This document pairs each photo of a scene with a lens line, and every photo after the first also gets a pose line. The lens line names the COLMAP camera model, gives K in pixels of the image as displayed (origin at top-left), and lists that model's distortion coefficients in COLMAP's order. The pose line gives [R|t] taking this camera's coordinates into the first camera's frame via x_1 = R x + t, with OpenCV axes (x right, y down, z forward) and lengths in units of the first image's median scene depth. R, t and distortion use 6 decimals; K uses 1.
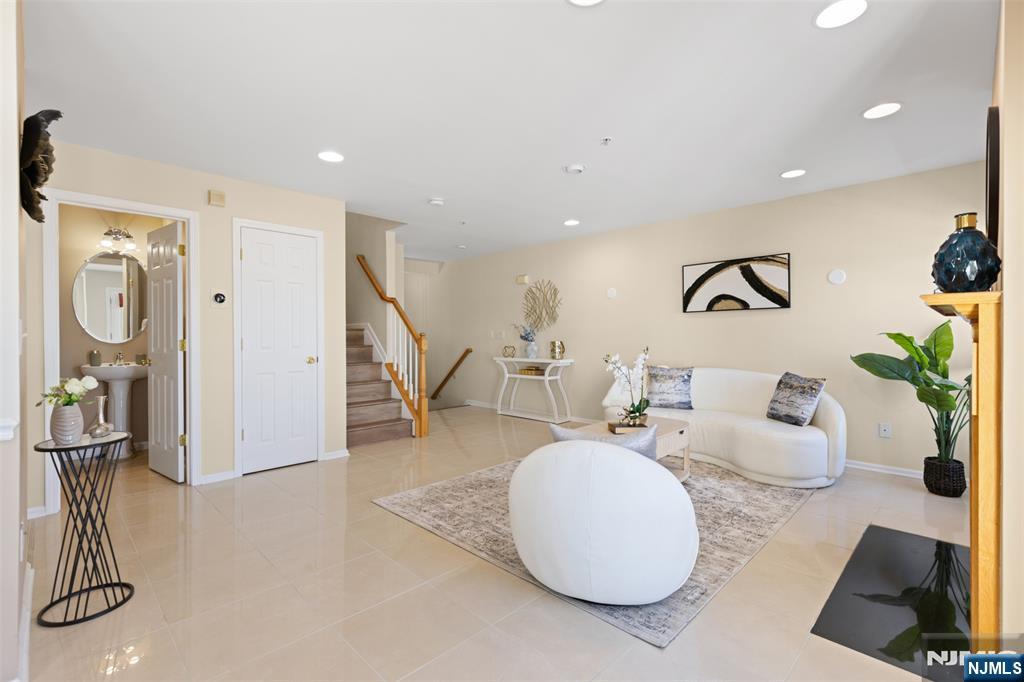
lens RADIAL K [[457.3, 0, 512.0], [0, 457.3, 341.0], [0, 0, 1]] dist [0.008640, -0.000286]
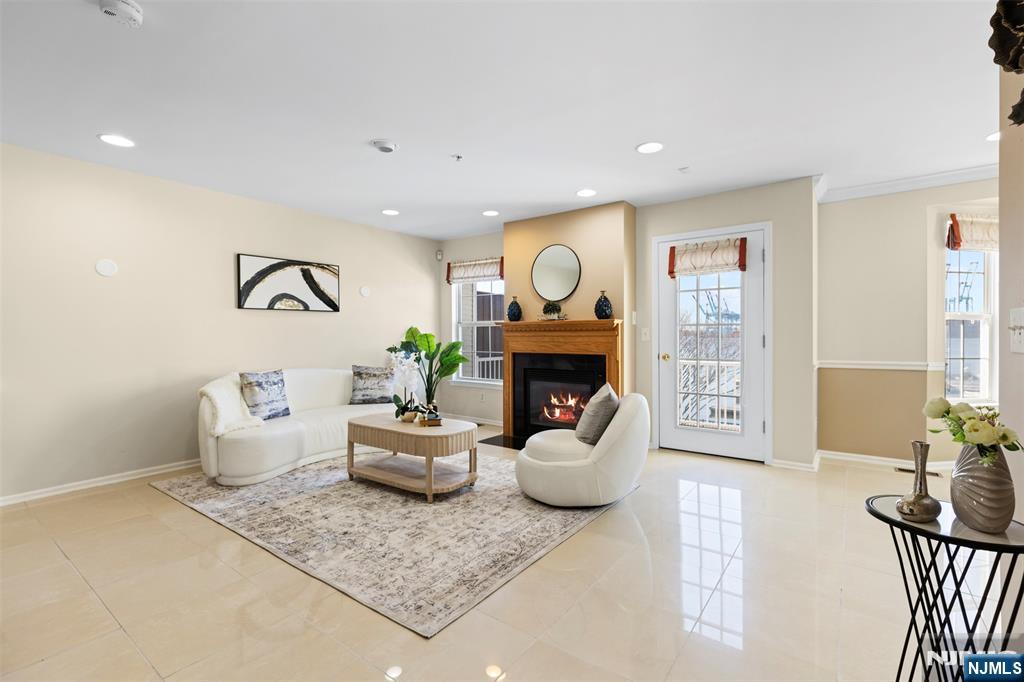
lens RADIAL K [[457.3, 0, 512.0], [0, 457.3, 341.0], [0, 0, 1]] dist [0.008640, -0.000286]
pose [[-0.142105, -0.010618, 0.989795, -0.572895], [0.016378, 0.999780, 0.013077, -0.004775], [-0.989716, 0.018069, -0.141900, 0.653495]]
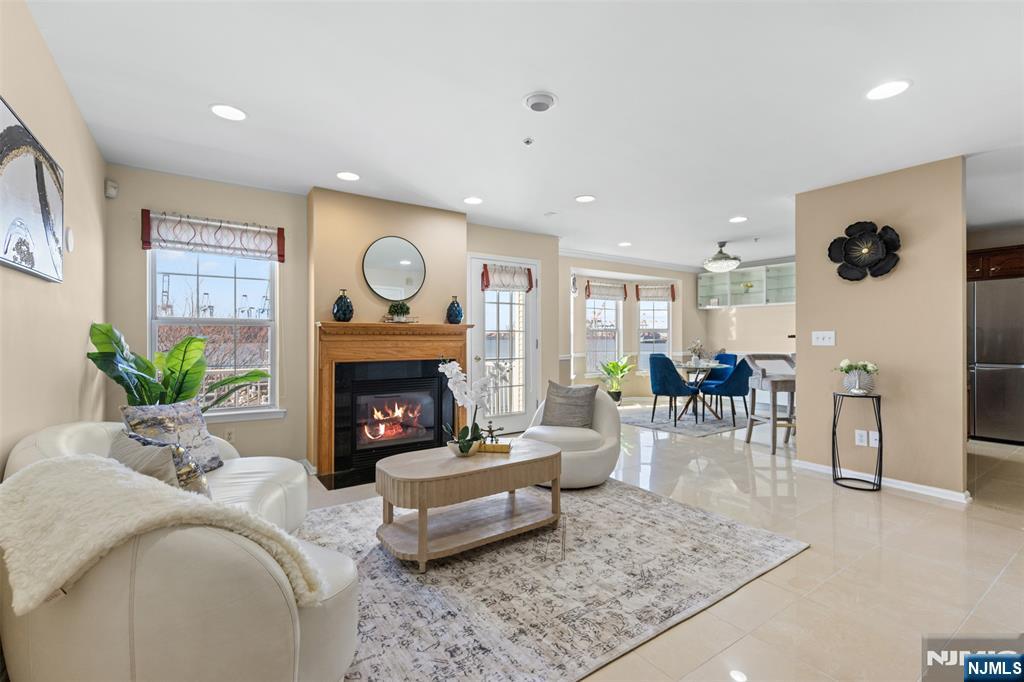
lens RADIAL K [[460.9, 0, 515.3], [0, 460.9, 337.5], [0, 0, 1]] dist [0.007595, -0.000629]
pose [[-0.984164, 0.001875, 0.177250, 0.036428], [0.004054, 0.999921, 0.011930, -0.016665], [-0.177214, 0.012459, -0.984093, 1.263021]]
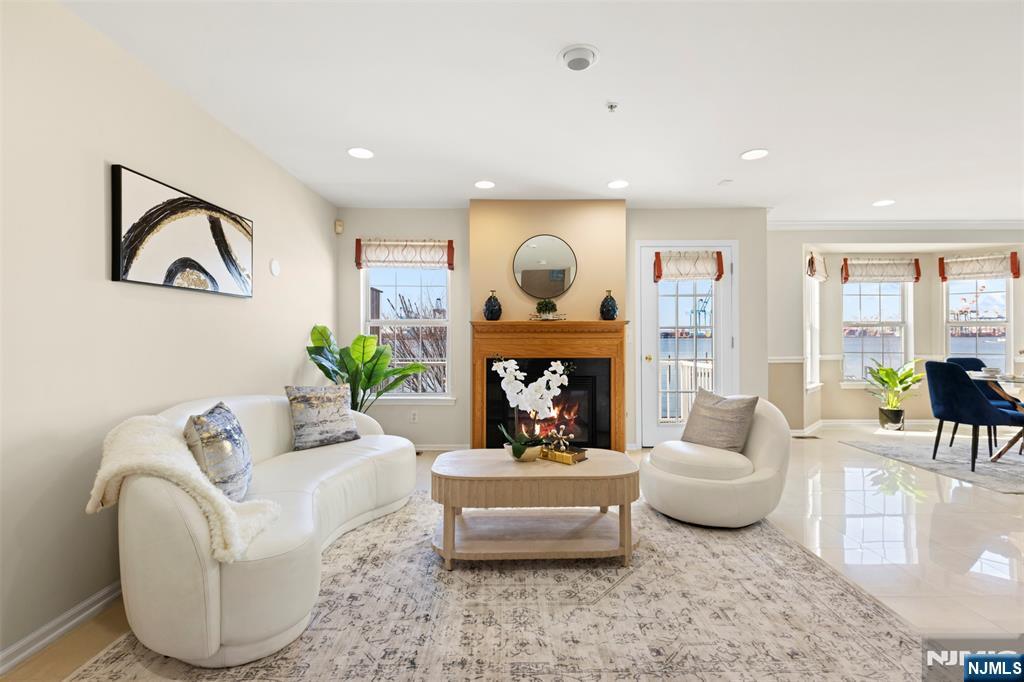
lens RADIAL K [[460.9, 0, 515.3], [0, 460.9, 337.5], [0, 0, 1]] dist [0.007595, -0.000629]
pose [[-0.711893, 0.001989, 0.702285, -0.168183], [0.013254, 0.999856, 0.010604, -0.012717], [-0.702163, 0.016857, -0.711817, 1.101948]]
